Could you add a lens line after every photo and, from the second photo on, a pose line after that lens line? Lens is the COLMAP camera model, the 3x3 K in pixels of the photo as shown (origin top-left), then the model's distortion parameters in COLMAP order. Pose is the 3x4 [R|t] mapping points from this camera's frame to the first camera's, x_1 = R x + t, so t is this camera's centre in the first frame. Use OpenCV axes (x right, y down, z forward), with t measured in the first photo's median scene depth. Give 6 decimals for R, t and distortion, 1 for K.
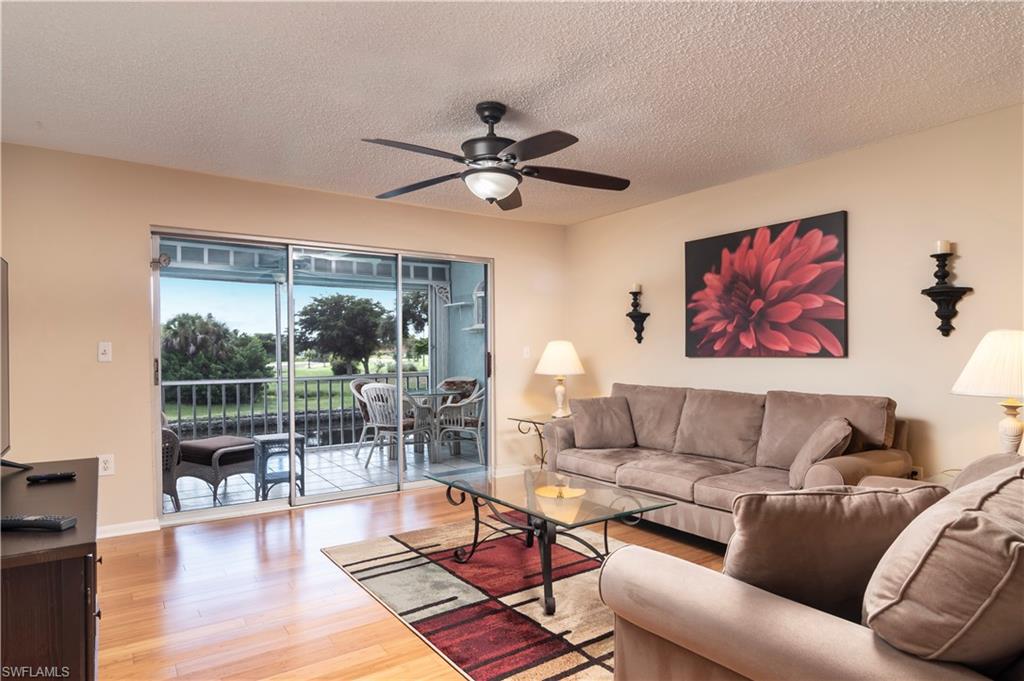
lens RADIAL K [[580.7, 0, 507.2], [0, 580.7, 349.4], [0, 0, 1]] dist [-0.013635, -0.000116]
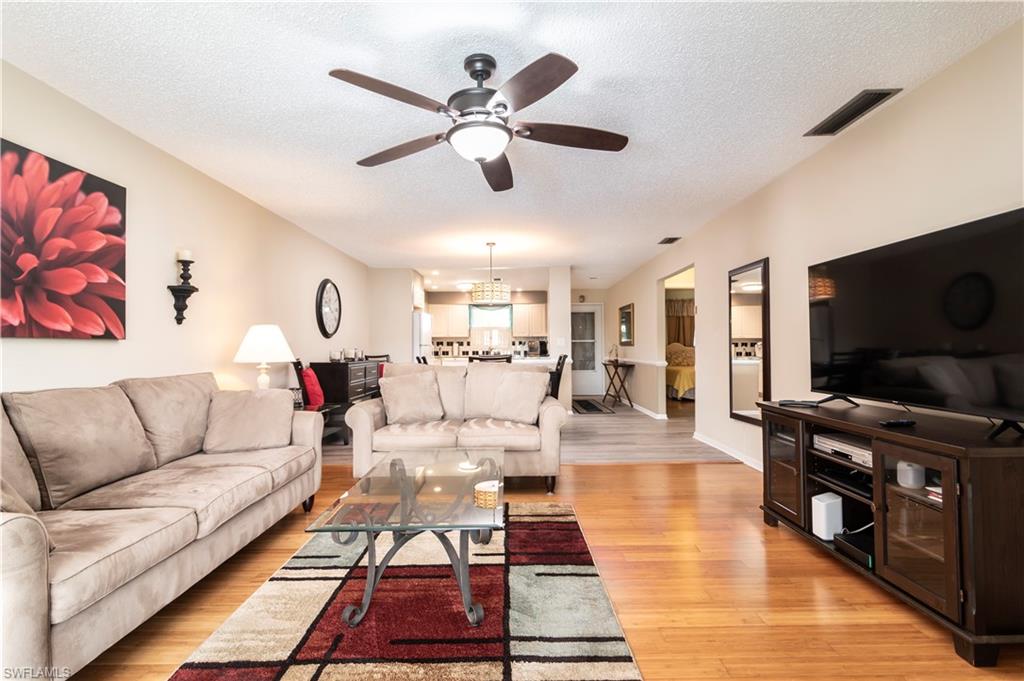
lens RADIAL K [[472.3, 0, 510.4], [0, 472.3, 336.9], [0, 0, 1]] dist [-0.003300, -0.000331]
pose [[-0.816455, 0.009048, 0.577338, -0.370102], [-0.008740, 0.999569, -0.028025, 0.023220], [-0.577343, -0.027927, -0.816024, 1.187814]]
